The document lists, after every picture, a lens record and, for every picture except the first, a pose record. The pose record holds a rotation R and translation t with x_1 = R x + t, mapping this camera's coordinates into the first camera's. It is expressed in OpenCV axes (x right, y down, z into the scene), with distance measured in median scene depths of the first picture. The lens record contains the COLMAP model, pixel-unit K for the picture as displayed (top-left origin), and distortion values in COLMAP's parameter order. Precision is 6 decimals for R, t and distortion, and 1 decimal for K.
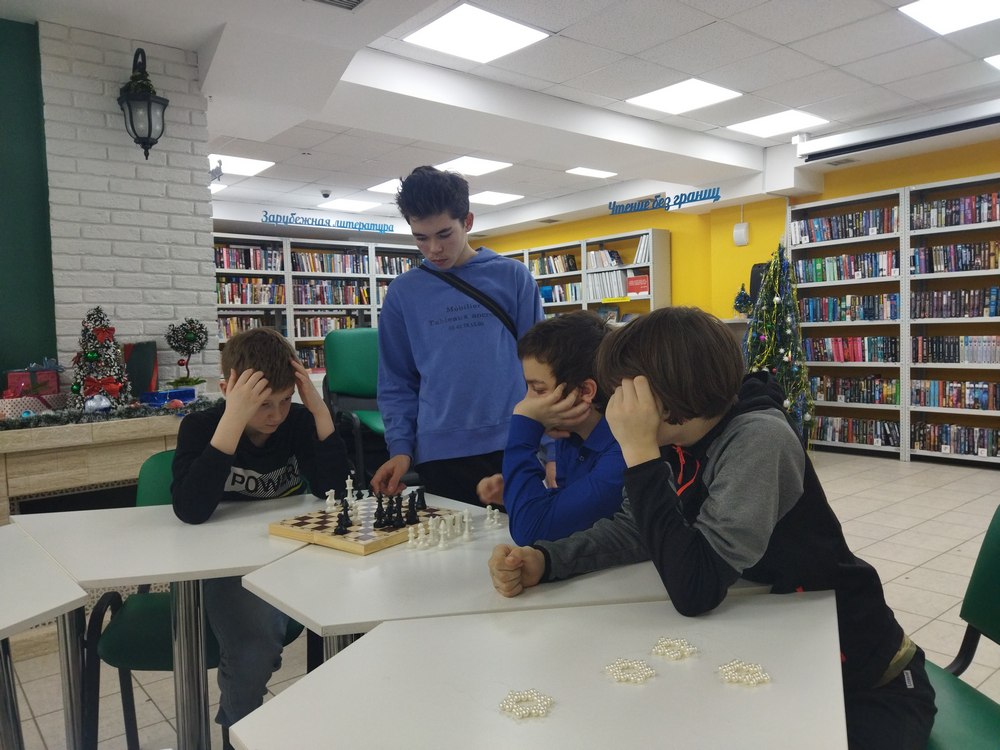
lens RADIAL K [[741.6, 0, 500.0], [0, 741.6, 375.0], [0, 0, 1]] dist [0.046229, -0.001095]
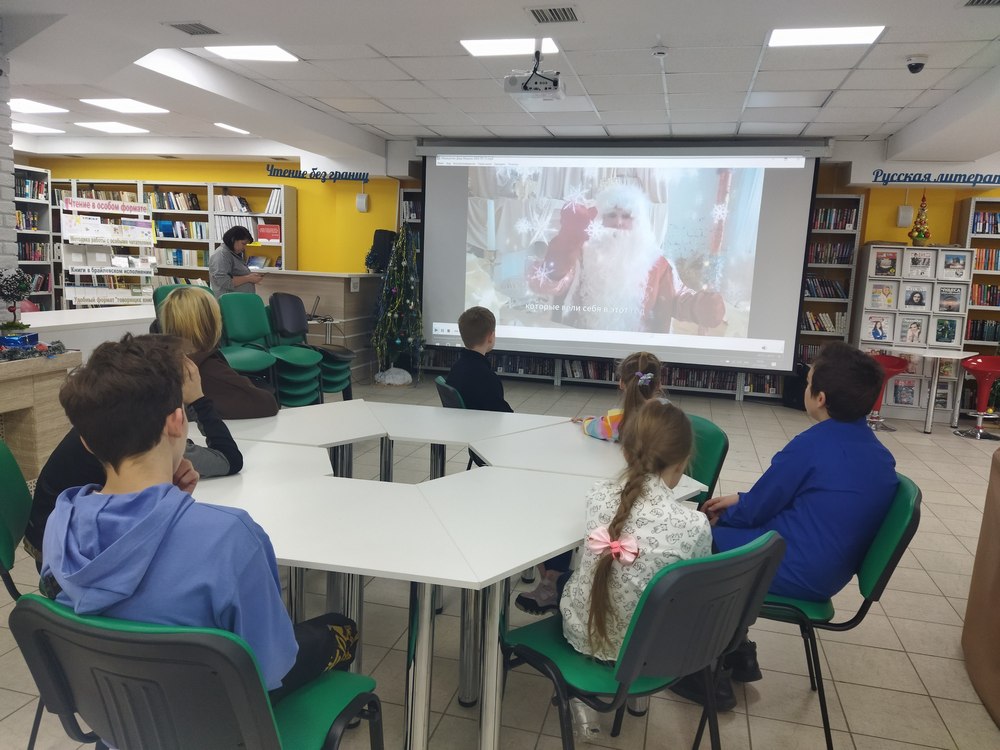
lens RADIAL K [[741.6, 0, 500.0], [0, 741.6, 375.0], [0, 0, 1]] dist [0.046229, -0.001095]
pose [[0.795945, -0.027341, 0.604751, -0.227976], [-0.035993, 0.995075, 0.092361, -0.021685], [-0.604297, -0.095281, 0.791041, -0.140931]]
